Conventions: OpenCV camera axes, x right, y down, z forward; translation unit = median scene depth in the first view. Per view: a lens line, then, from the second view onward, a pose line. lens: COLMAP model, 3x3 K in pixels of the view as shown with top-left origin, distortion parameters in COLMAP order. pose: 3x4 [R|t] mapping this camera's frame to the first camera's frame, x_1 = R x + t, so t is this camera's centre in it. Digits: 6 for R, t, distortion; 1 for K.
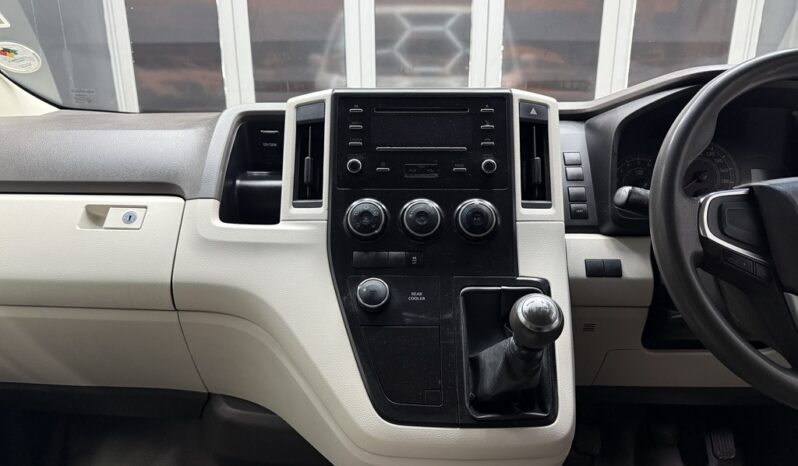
lens RADIAL K [[583.7, 0, 400.2], [0, 583.7, 226.6], [0, 0, 1]] dist [0.039046, -0.052922]
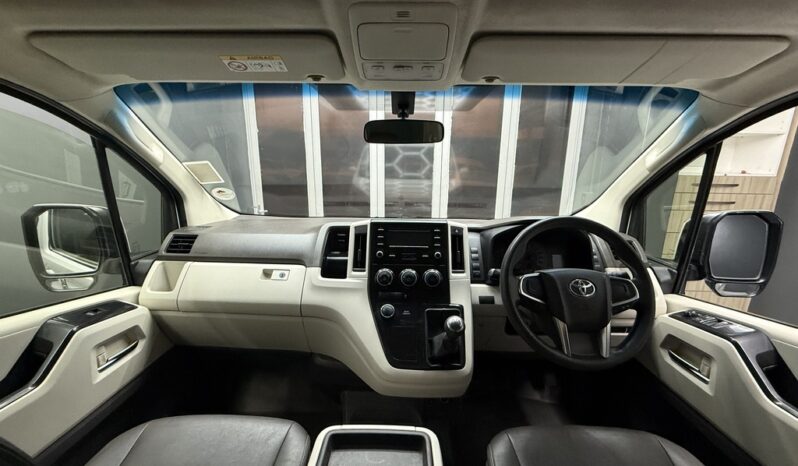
lens RADIAL K [[313.5, 0, 398.5], [0, 313.5, 234.7], [0, 0, 1]] dist [-0.000787, -0.000363]
pose [[0.999909, 0.010867, 0.008004, -0.015808], [-0.010282, 0.997506, -0.069834, -0.094677], [-0.008743, 0.069746, 0.997526, -0.251874]]
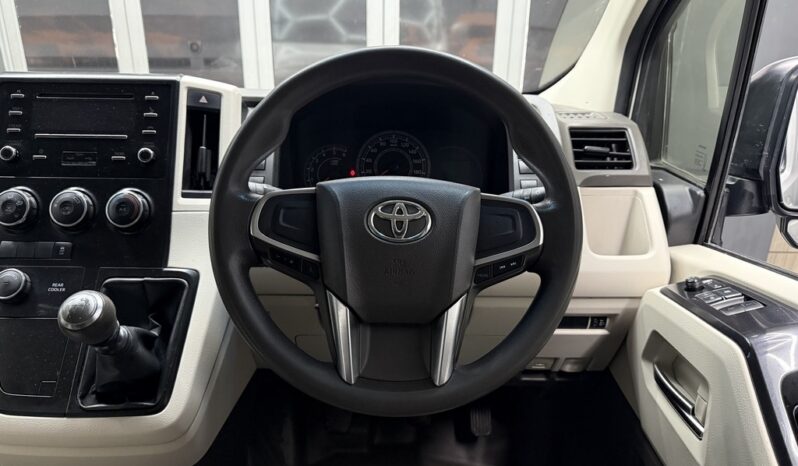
lens RADIAL K [[583.7, 0, 404.0], [0, 583.7, 238.8], [0, 0, 1]] dist [0.039046, -0.052922]
pose [[0.998918, 0.004767, 0.046254, 0.534640], [-0.007666, 0.998003, 0.062707, -0.027871], [-0.045863, -0.062994, 0.996960, -0.015961]]
